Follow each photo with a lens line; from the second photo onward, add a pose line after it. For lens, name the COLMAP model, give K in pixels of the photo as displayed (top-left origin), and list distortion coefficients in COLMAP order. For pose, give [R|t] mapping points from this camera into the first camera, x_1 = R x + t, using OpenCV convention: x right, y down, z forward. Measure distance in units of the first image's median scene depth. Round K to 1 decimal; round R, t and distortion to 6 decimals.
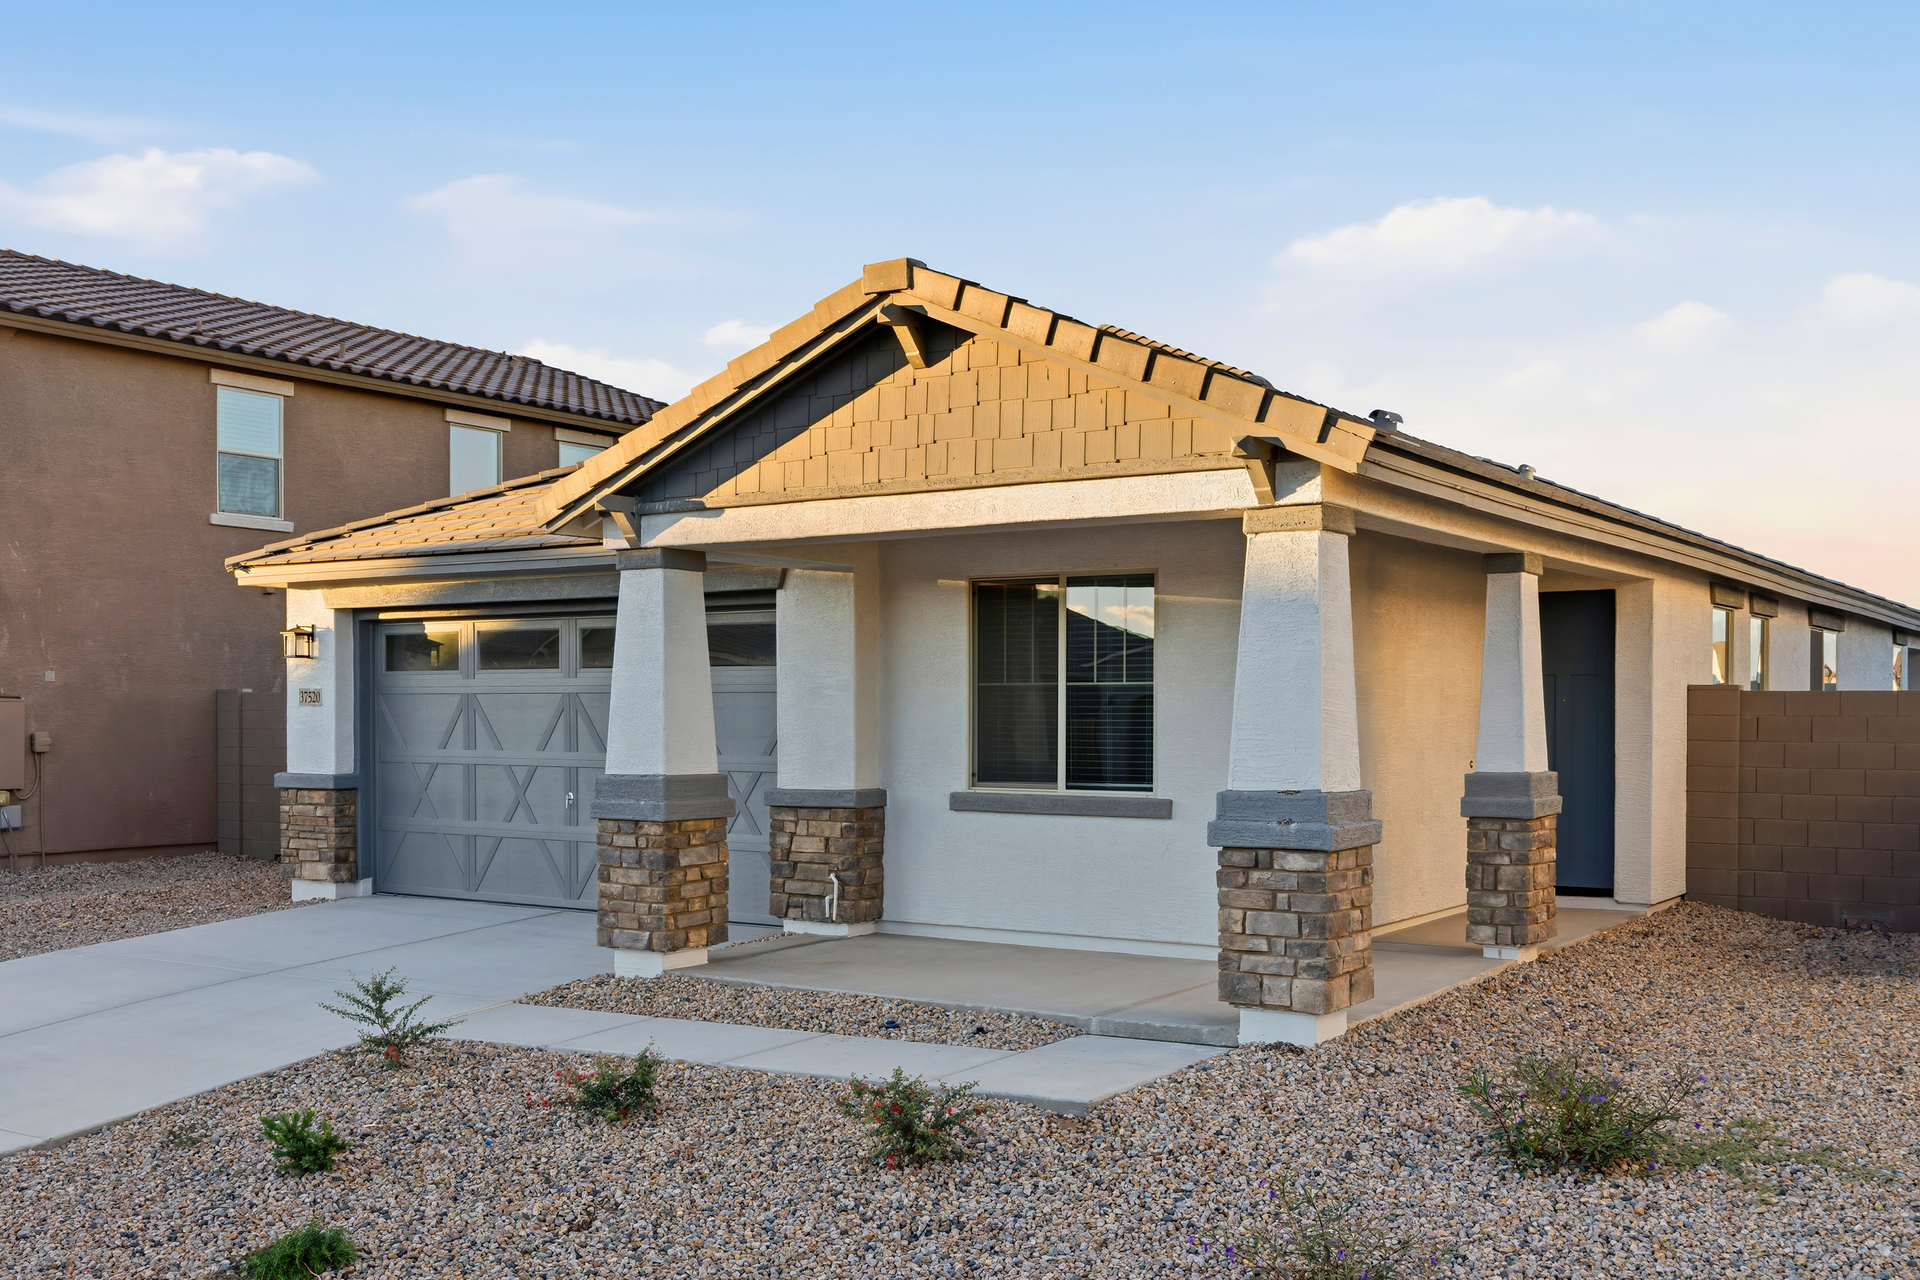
lens RADIAL K [[1866.9, 0, 960.0], [0, 1866.9, 640.0], [0, 0, 1]] dist [-0.008207, 0.000532]
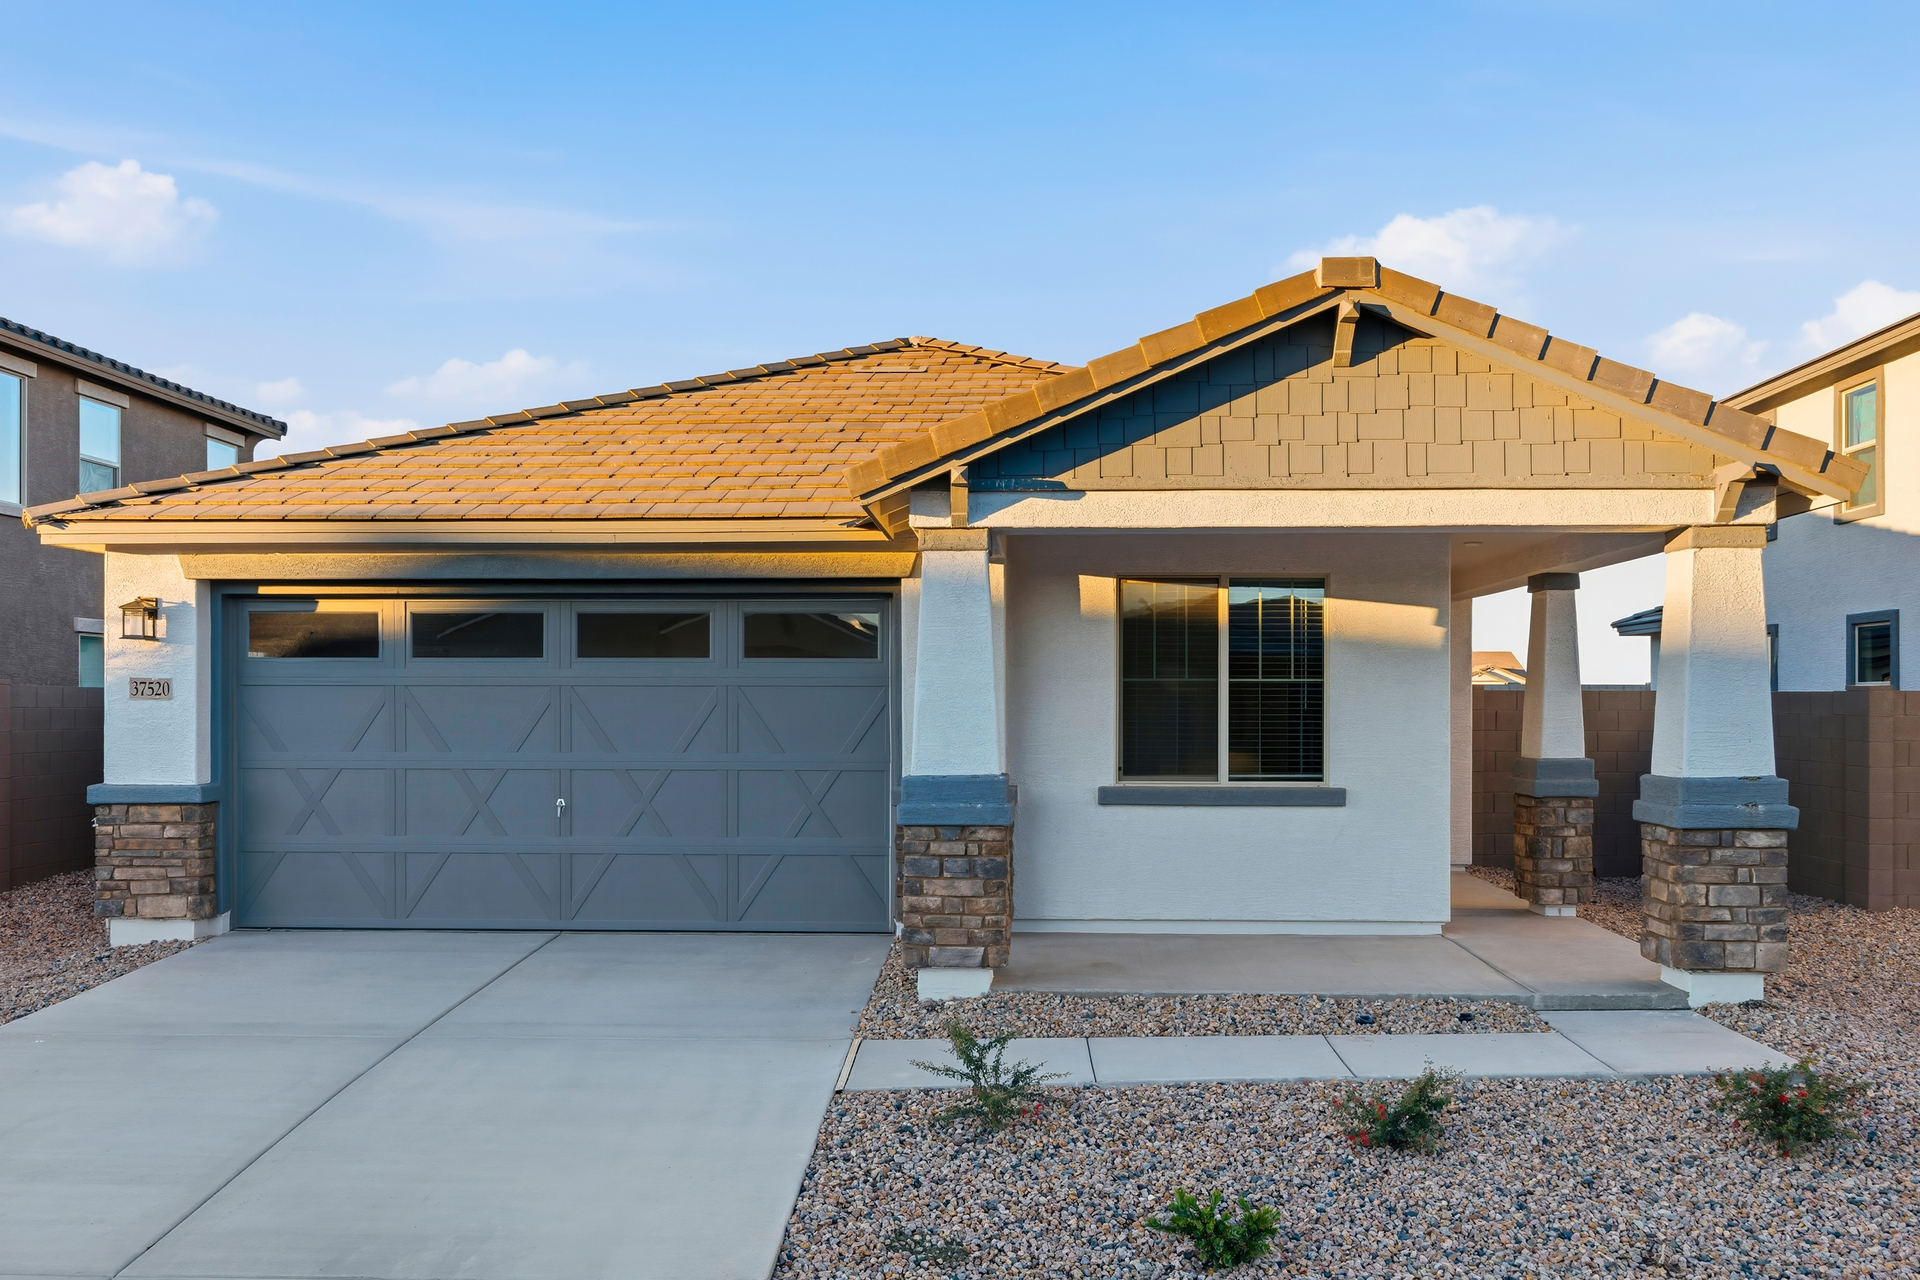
lens RADIAL K [[1646.5, 0, 960.0], [0, 1646.5, 640.0], [0, 0, 1]] dist [0.002993, 0.000239]
pose [[0.856130, 0.021259, 0.516322, -0.551436], [-0.019961, 0.999768, -0.008065, 0.011403], [-0.516374, -0.003402, 0.856356, 0.288694]]
